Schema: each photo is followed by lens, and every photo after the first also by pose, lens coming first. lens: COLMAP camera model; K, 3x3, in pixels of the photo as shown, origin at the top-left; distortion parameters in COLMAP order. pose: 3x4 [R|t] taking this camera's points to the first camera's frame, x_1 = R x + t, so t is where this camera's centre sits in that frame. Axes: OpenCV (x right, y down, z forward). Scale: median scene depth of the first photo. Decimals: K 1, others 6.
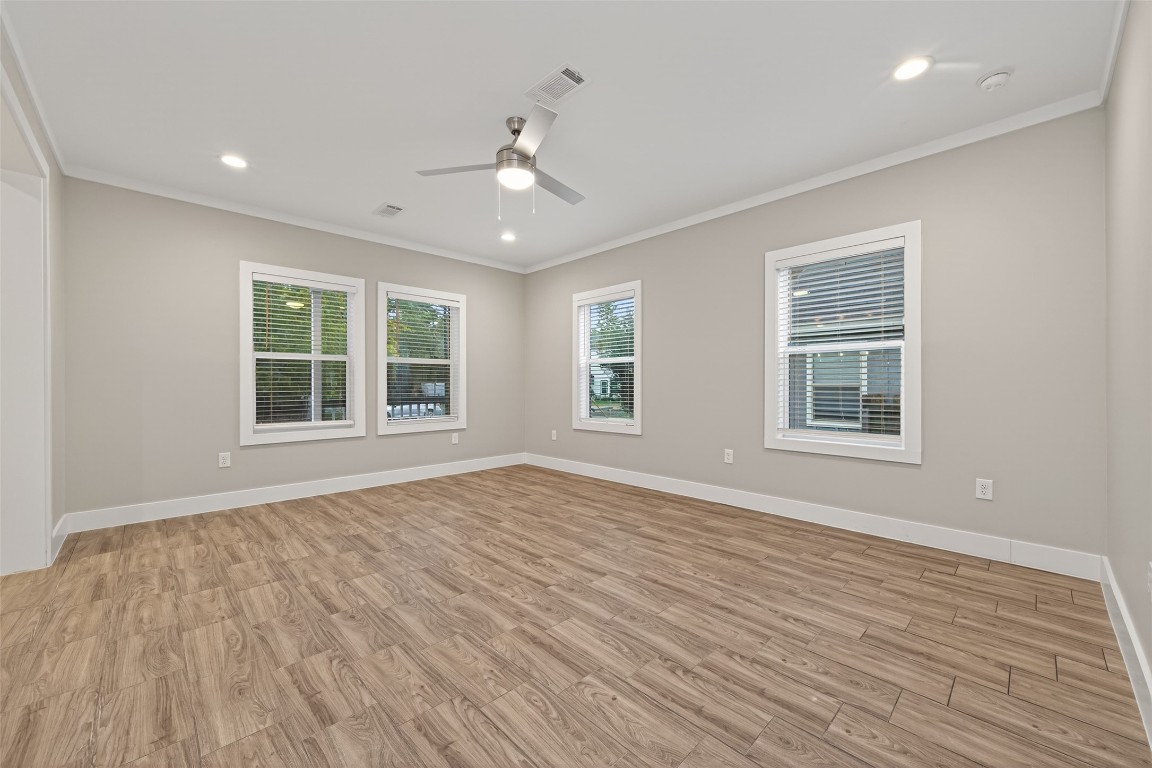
lens RADIAL K [[445.6, 0, 578.7], [0, 445.6, 384.0], [0, 0, 1]] dist [0.008118, -0.002226]
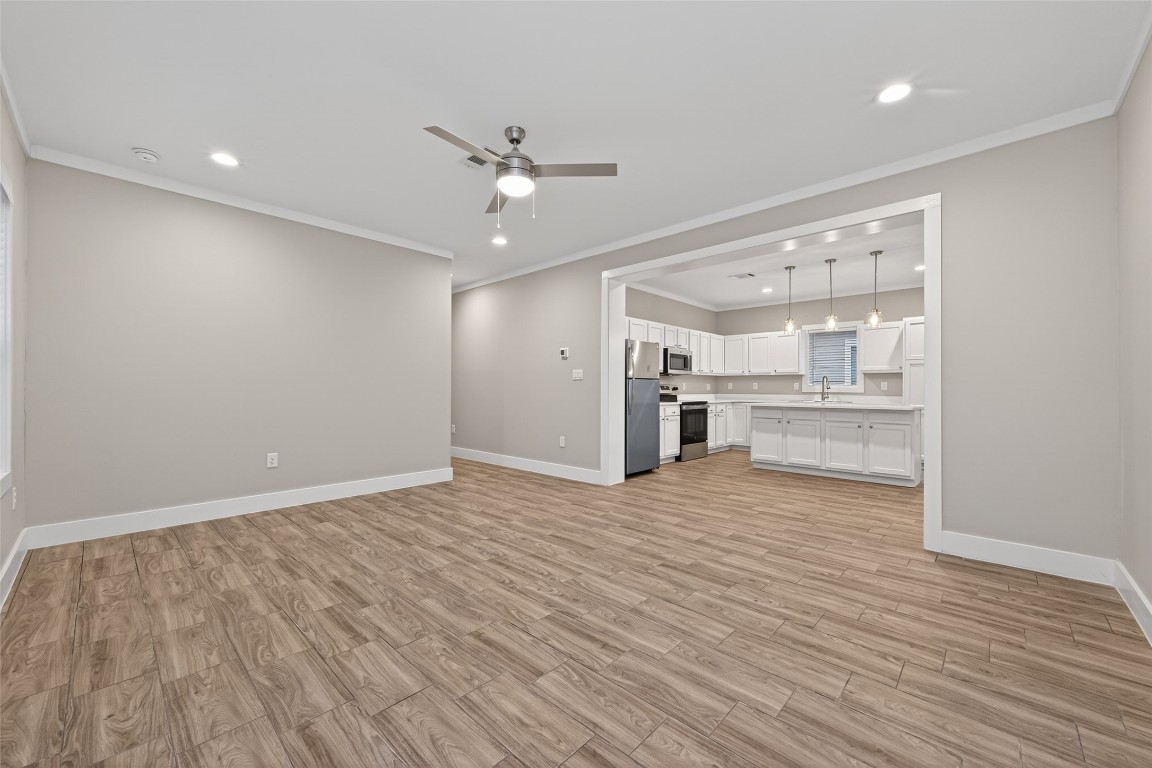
lens RADIAL K [[445.6, 0, 579.1], [0, 445.6, 378.3], [0, 0, 1]] dist [0.008118, -0.002226]
pose [[-0.998984, -0.004031, -0.044882, -0.240833], [-0.002755, 0.999591, -0.028449, 0.007956], [0.044978, -0.028297, -0.998587, 2.045673]]
